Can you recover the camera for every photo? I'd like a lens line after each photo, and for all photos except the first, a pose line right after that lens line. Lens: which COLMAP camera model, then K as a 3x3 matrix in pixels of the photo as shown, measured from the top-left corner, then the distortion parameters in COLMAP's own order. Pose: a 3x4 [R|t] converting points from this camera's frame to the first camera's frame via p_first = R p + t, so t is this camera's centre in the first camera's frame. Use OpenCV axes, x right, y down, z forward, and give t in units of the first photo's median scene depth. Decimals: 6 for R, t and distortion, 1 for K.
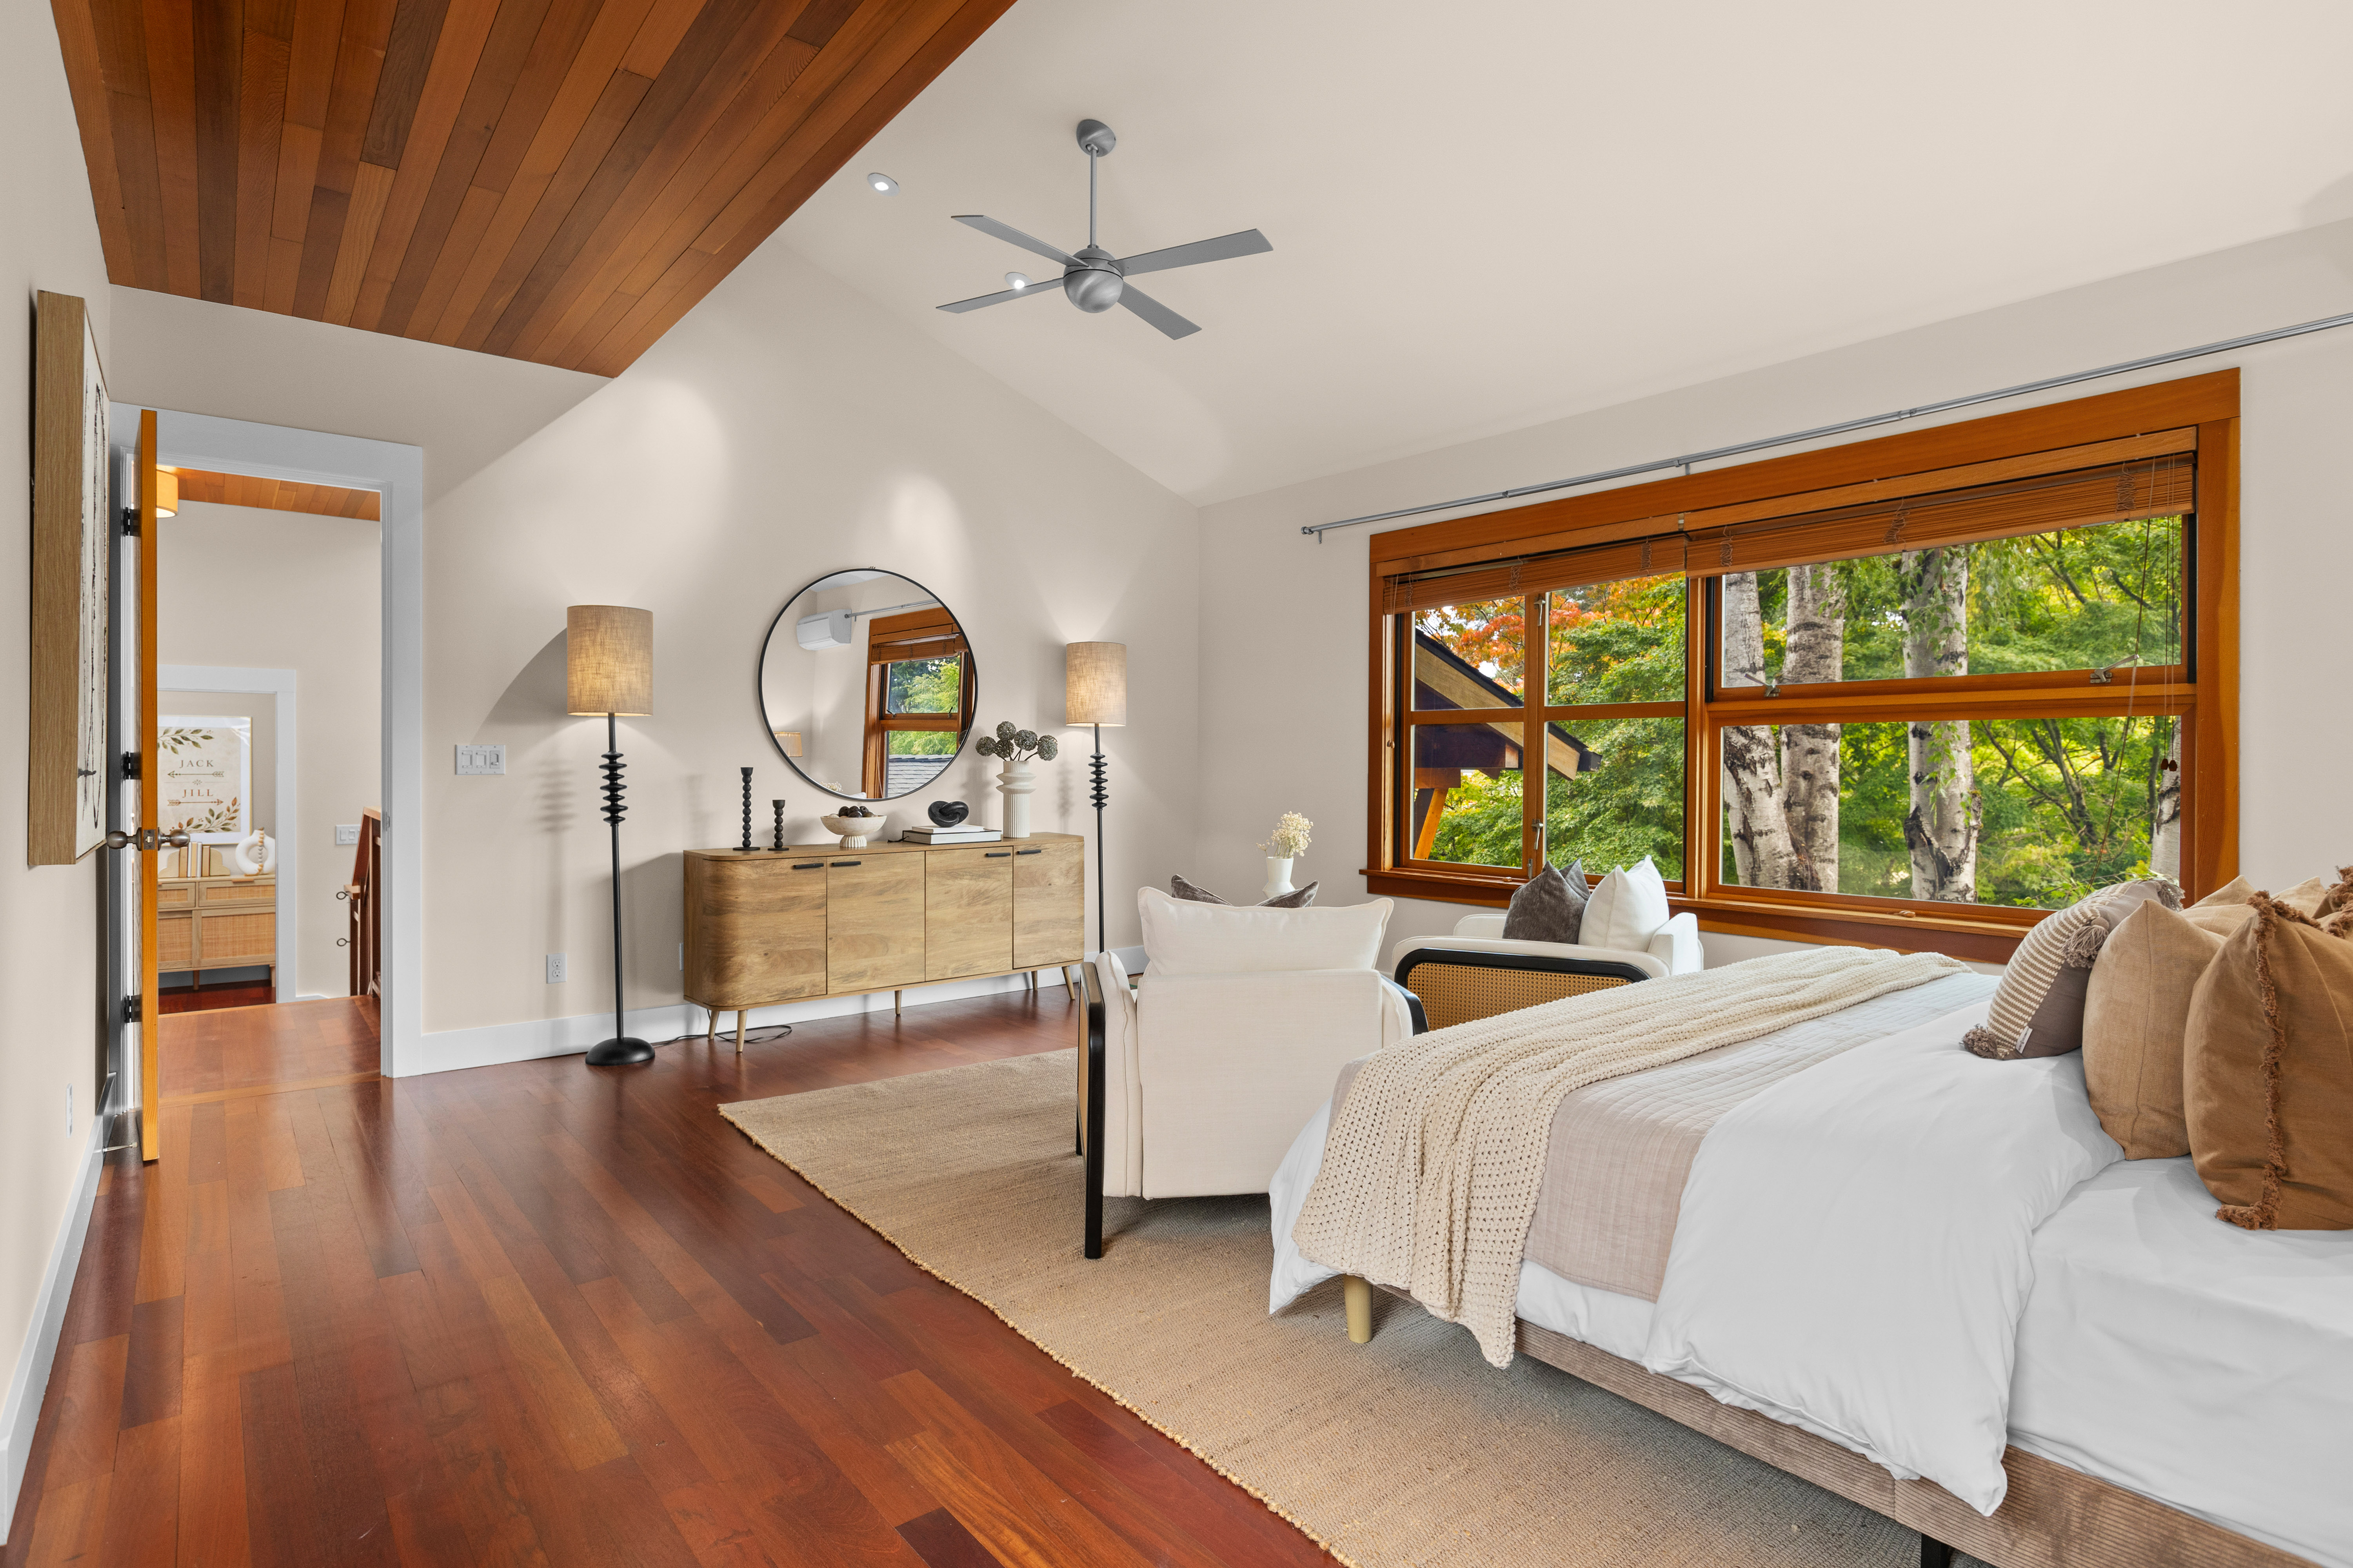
lens RADIAL K [[1168.9, 0, 1164.0], [0, 1168.9, 766.9], [0, 0, 1]] dist [0.005710, 0.000257]
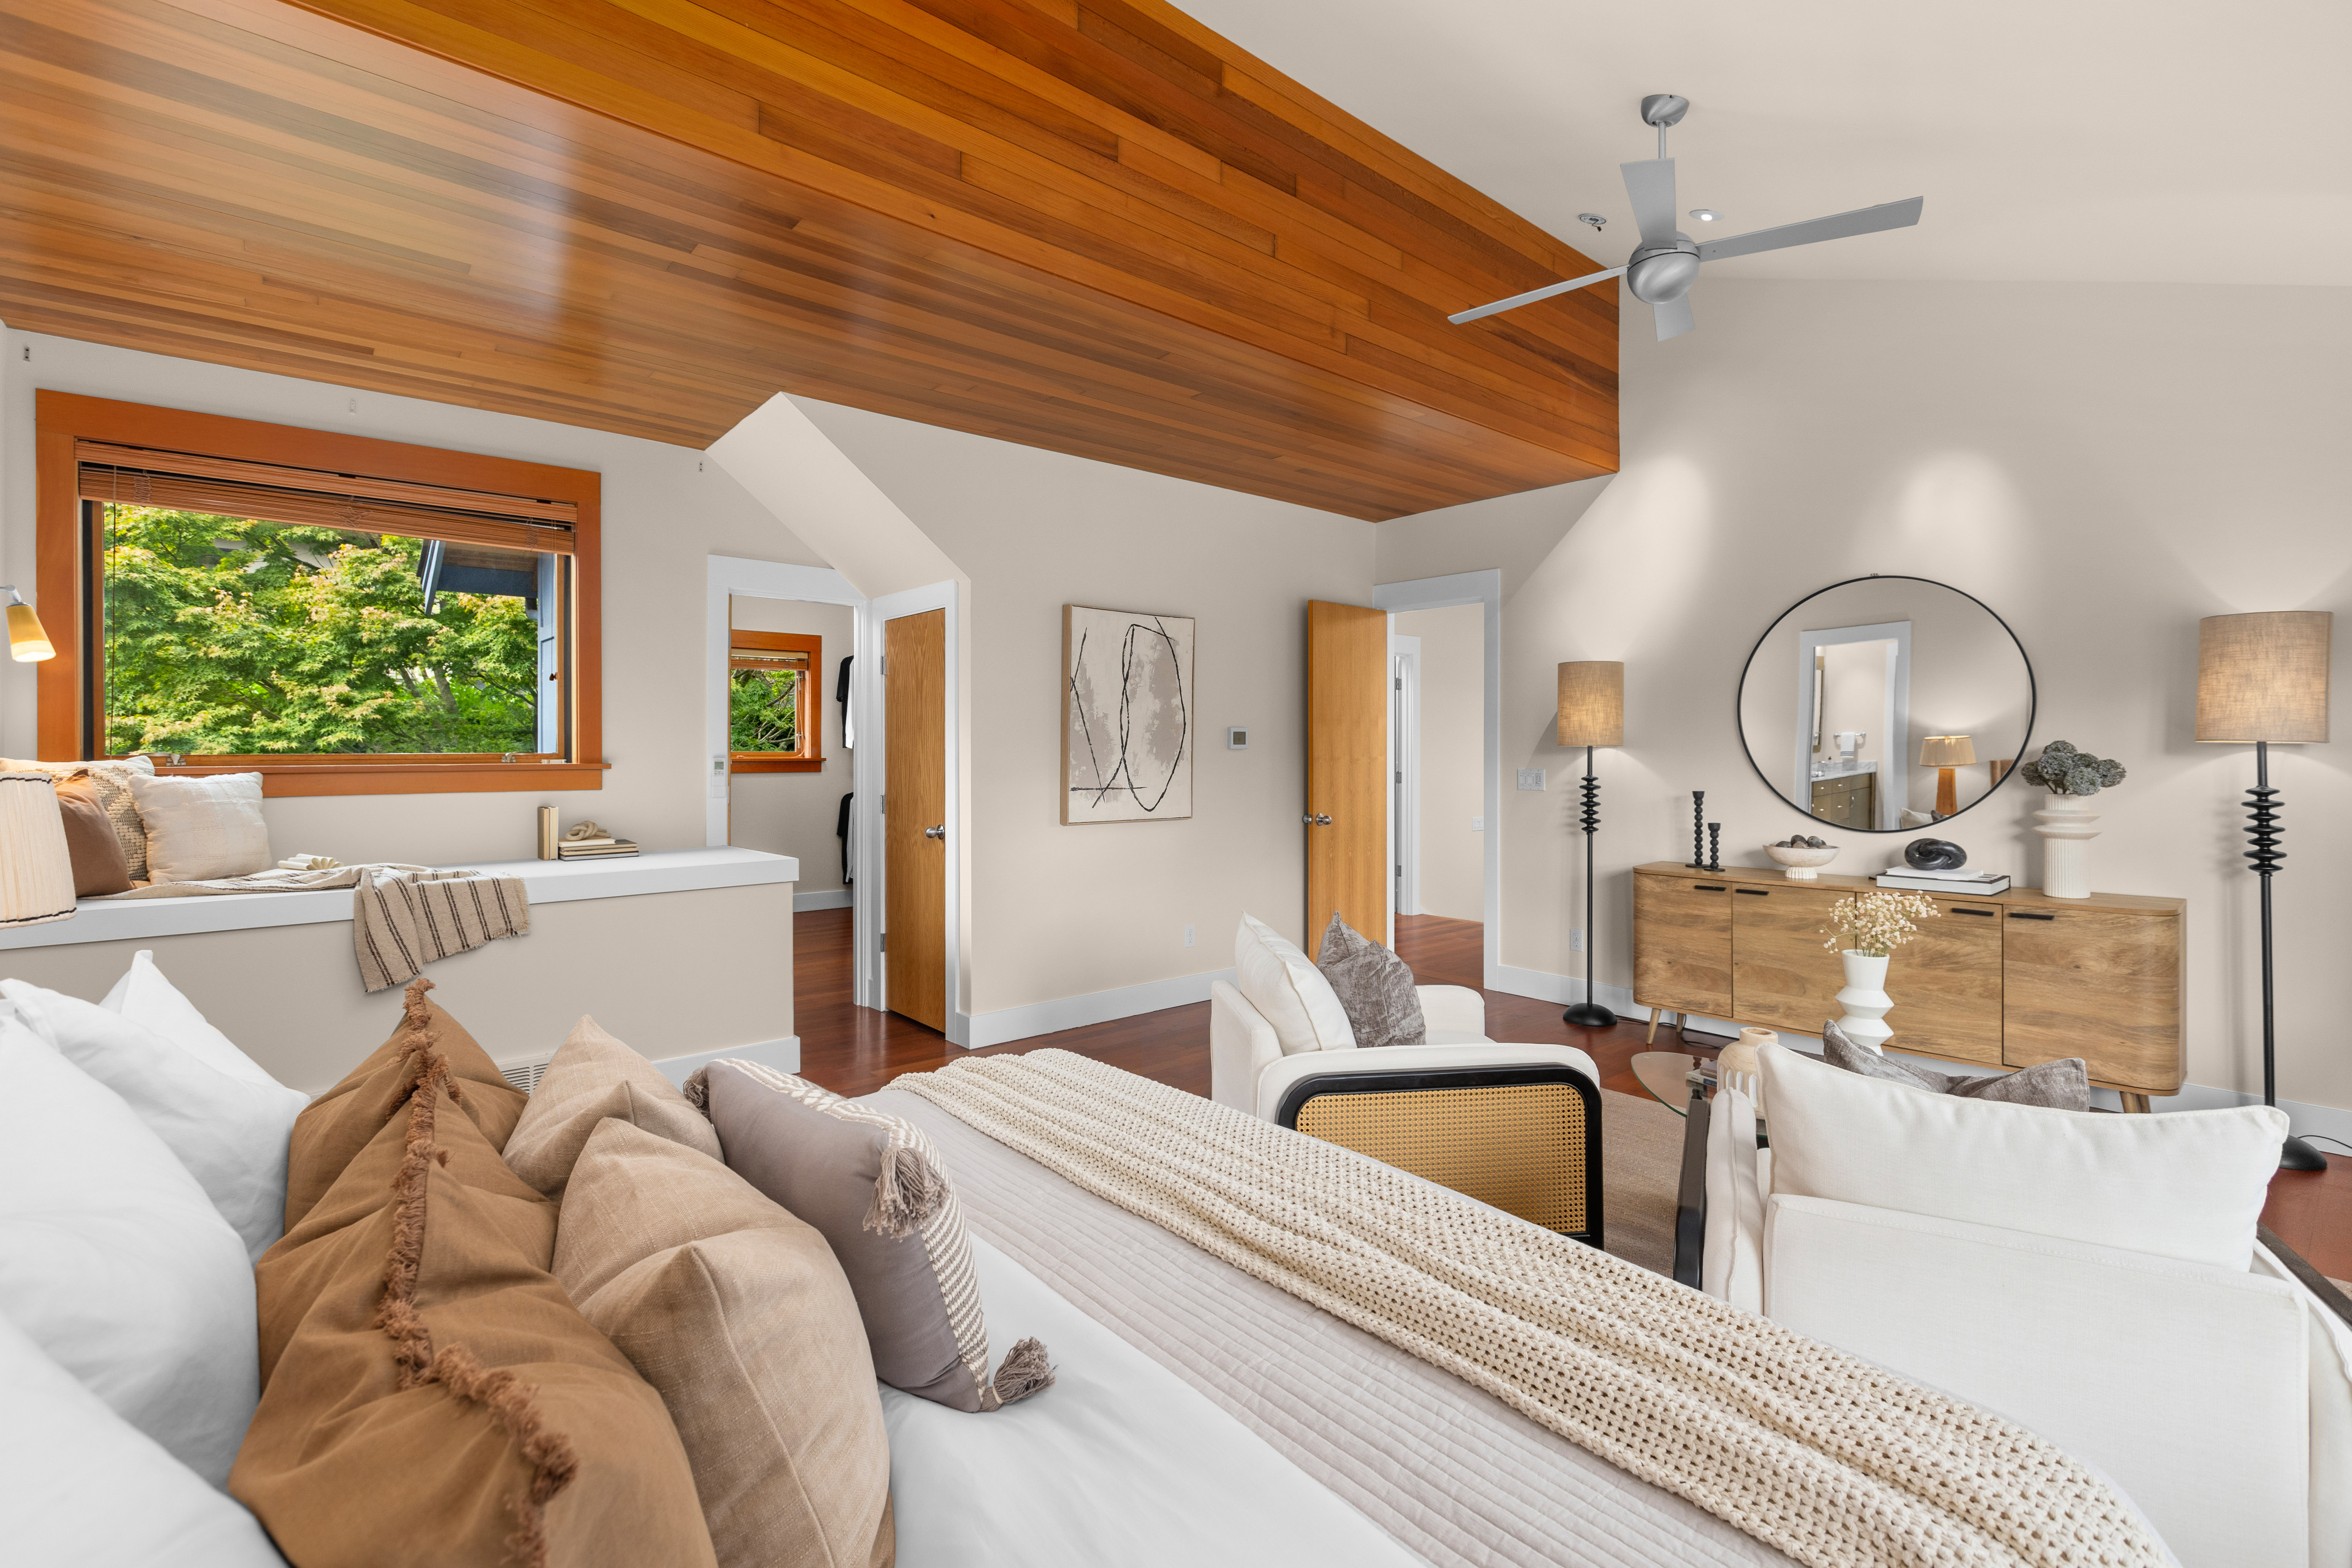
lens RADIAL K [[1056.2, 0, 1165.2], [0, 1056.2, 772.7], [0, 0, 1]] dist [-0.009713, -0.000567]
pose [[0.022857, 0.000273, -0.999739, 0.588767], [-0.027534, 0.999621, -0.000357, -0.002950], [0.999360, 0.027535, 0.022856, 0.471536]]
